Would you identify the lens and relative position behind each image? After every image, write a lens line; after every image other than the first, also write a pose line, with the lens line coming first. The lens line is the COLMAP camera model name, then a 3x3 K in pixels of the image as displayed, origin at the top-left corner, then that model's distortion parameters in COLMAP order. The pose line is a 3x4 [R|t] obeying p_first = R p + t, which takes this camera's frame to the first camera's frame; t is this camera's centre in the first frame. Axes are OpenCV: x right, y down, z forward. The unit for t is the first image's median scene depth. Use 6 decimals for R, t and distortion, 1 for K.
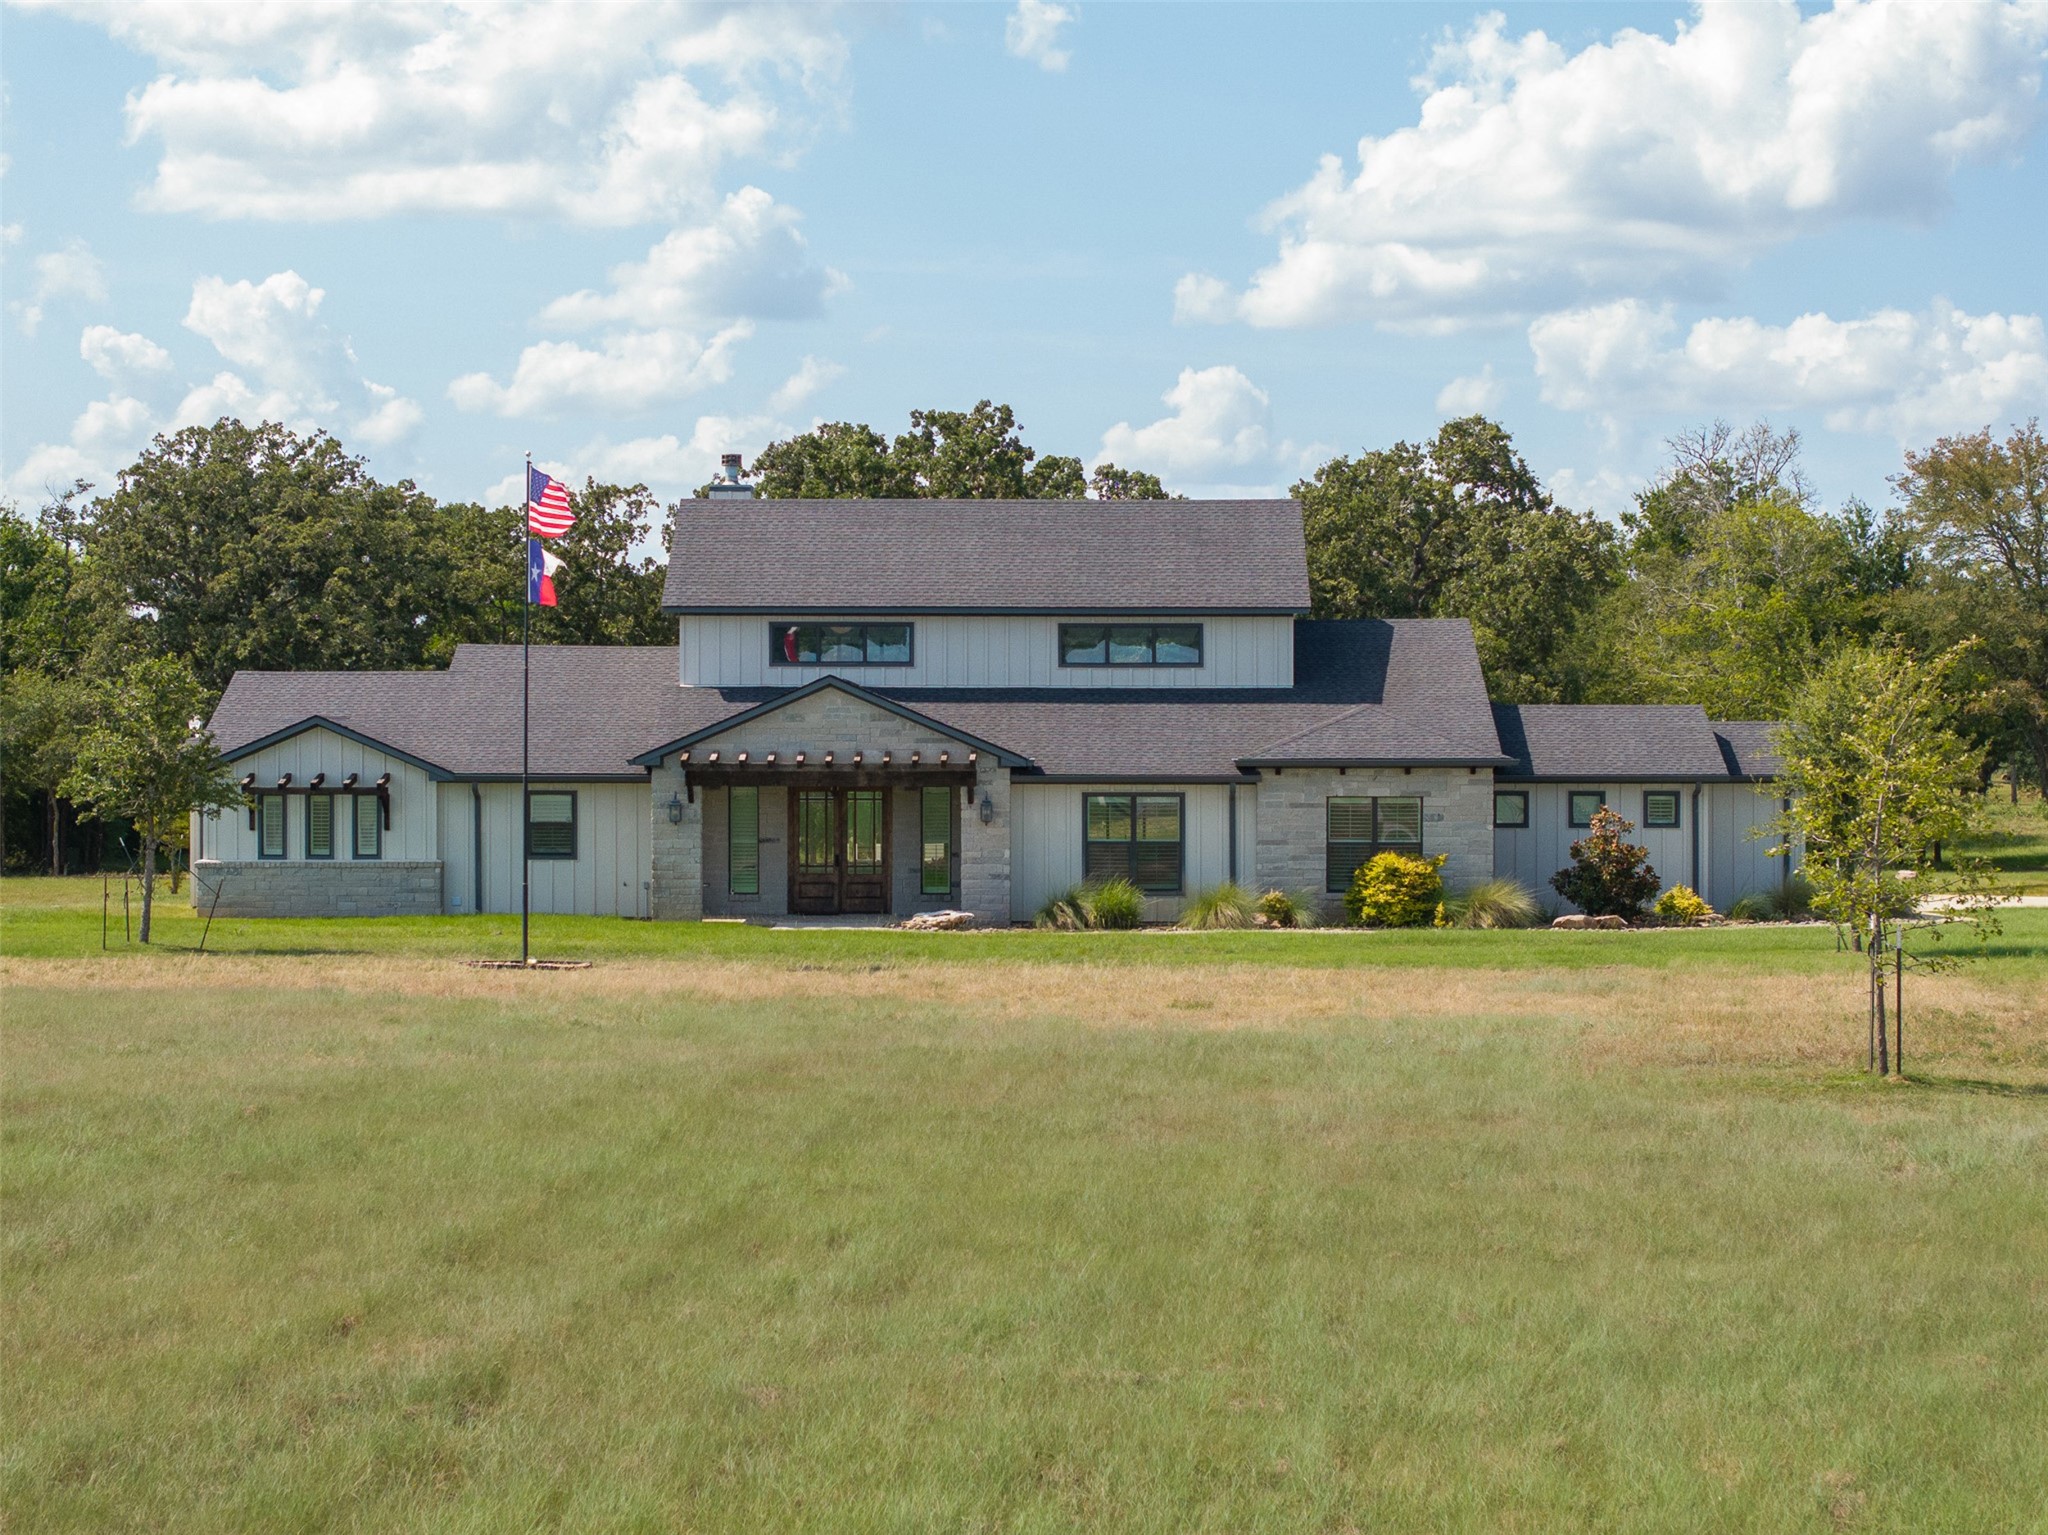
lens RADIAL K [[4146.7, 0, 1020.3], [0, 4146.7, 761.1], [0, 0, 1]] dist [-0.053780, 0.000000]
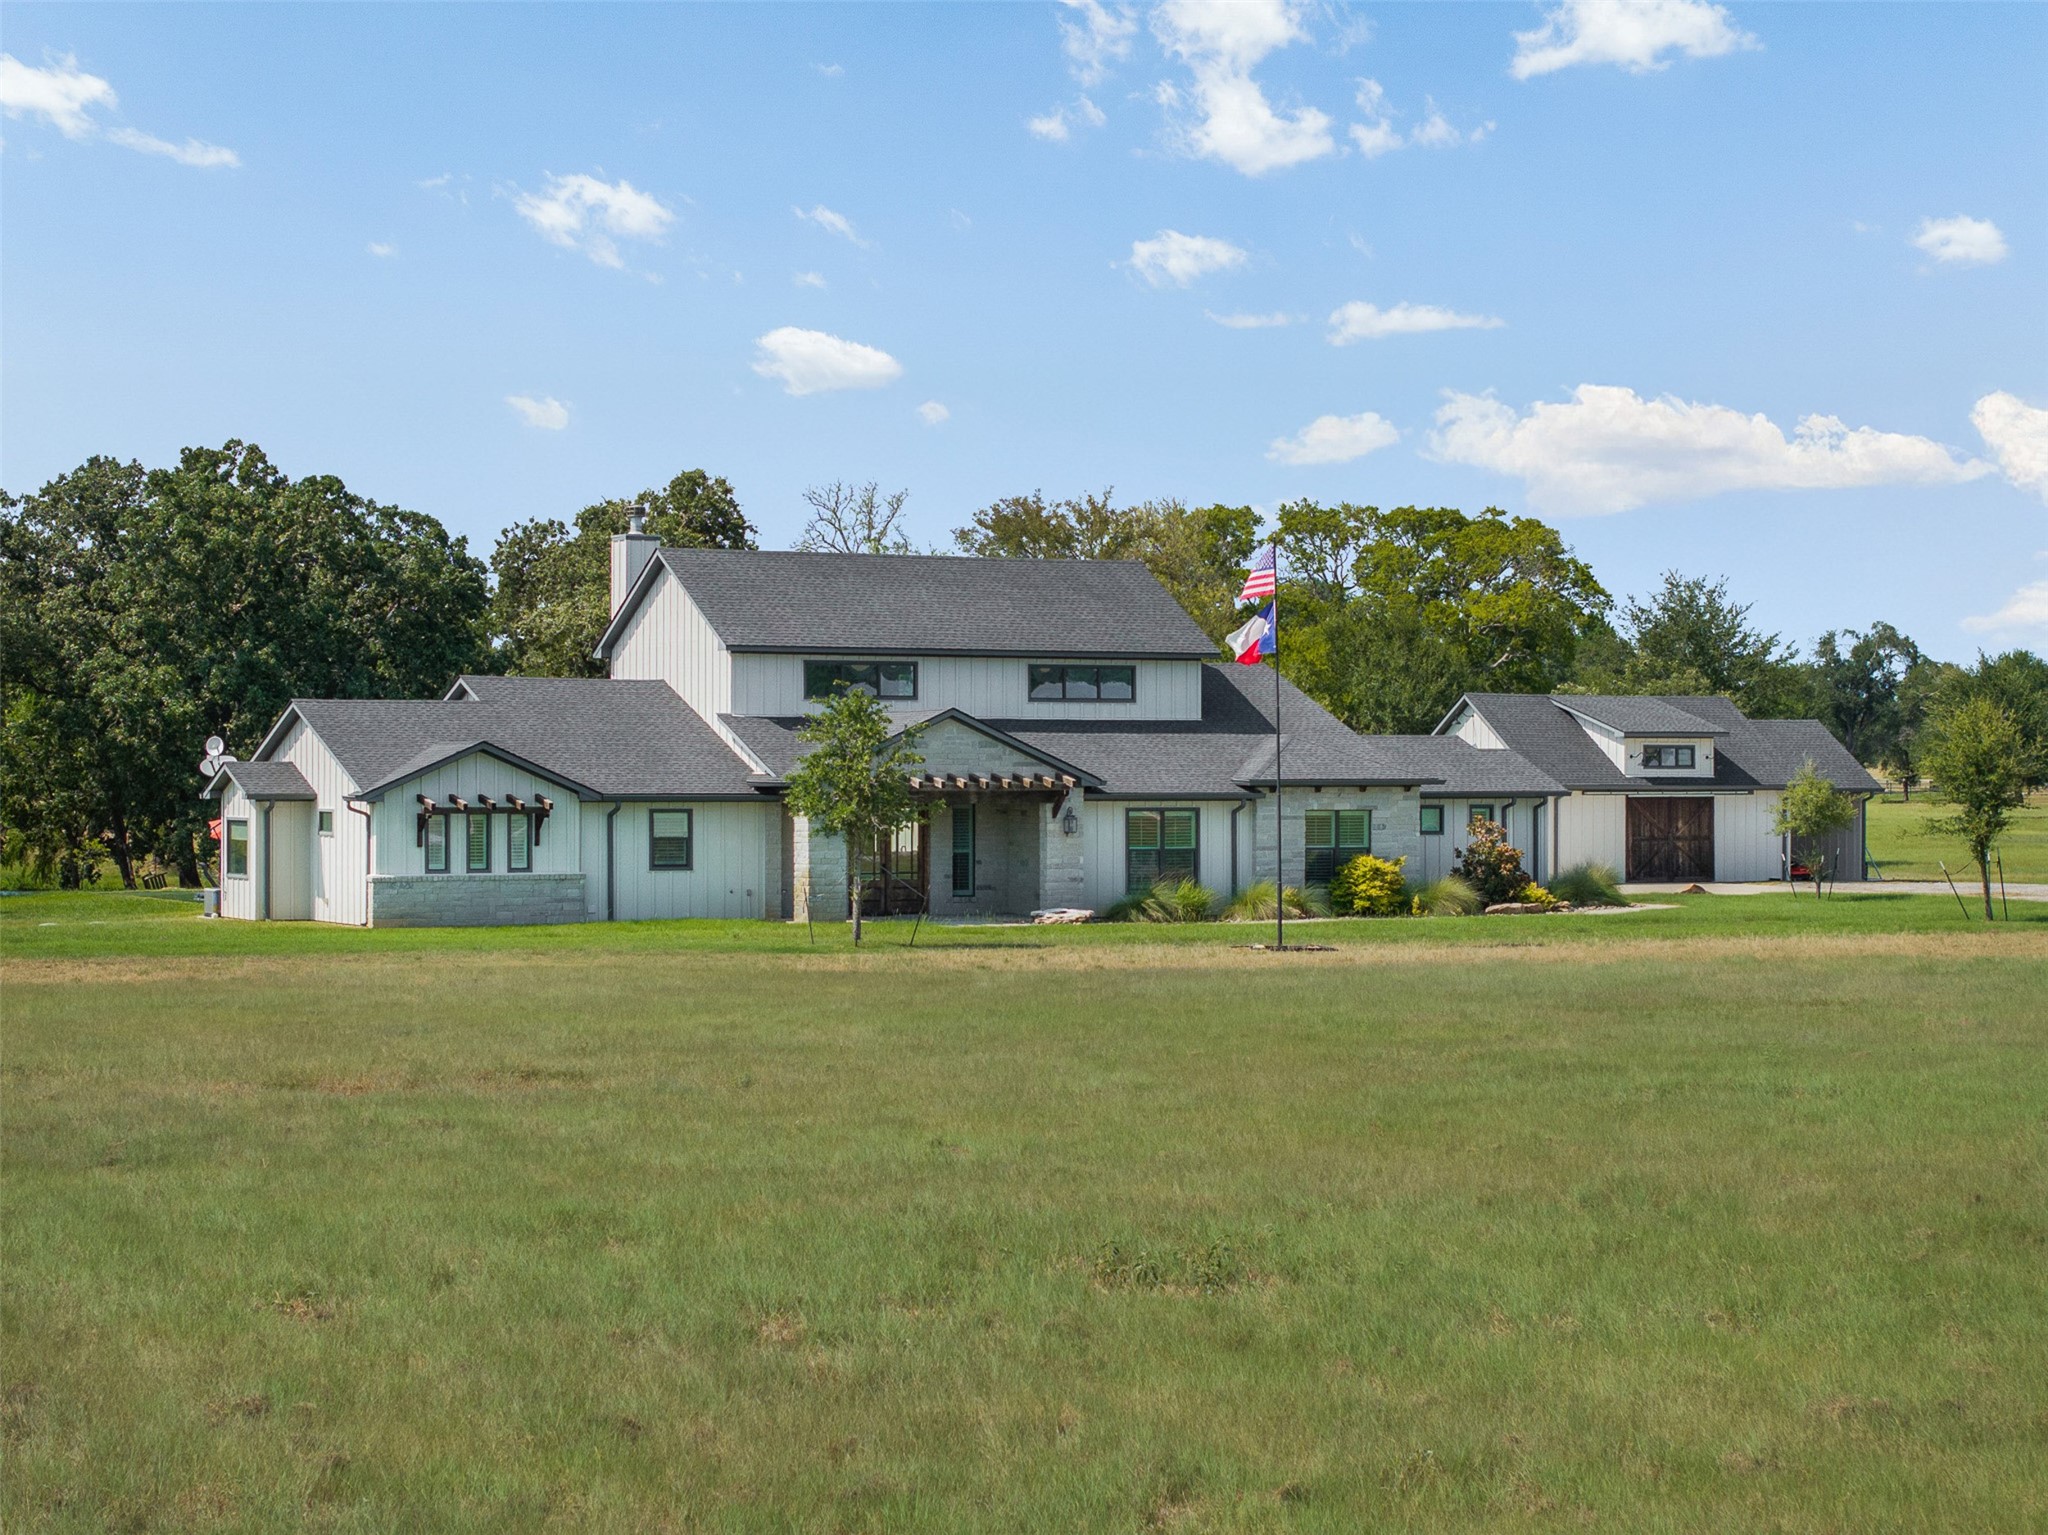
lens RADIAL K [[4146.7, 0, 1026.5], [0, 4146.7, 770.5], [0, 0, 1]] dist [-0.053780, 0.000000]
pose [[0.881049, -0.001083, 0.473023, -0.558616], [0.002301, 0.999995, -0.001997, -0.000863], [-0.473019, 0.002848, 0.881048, -0.033275]]
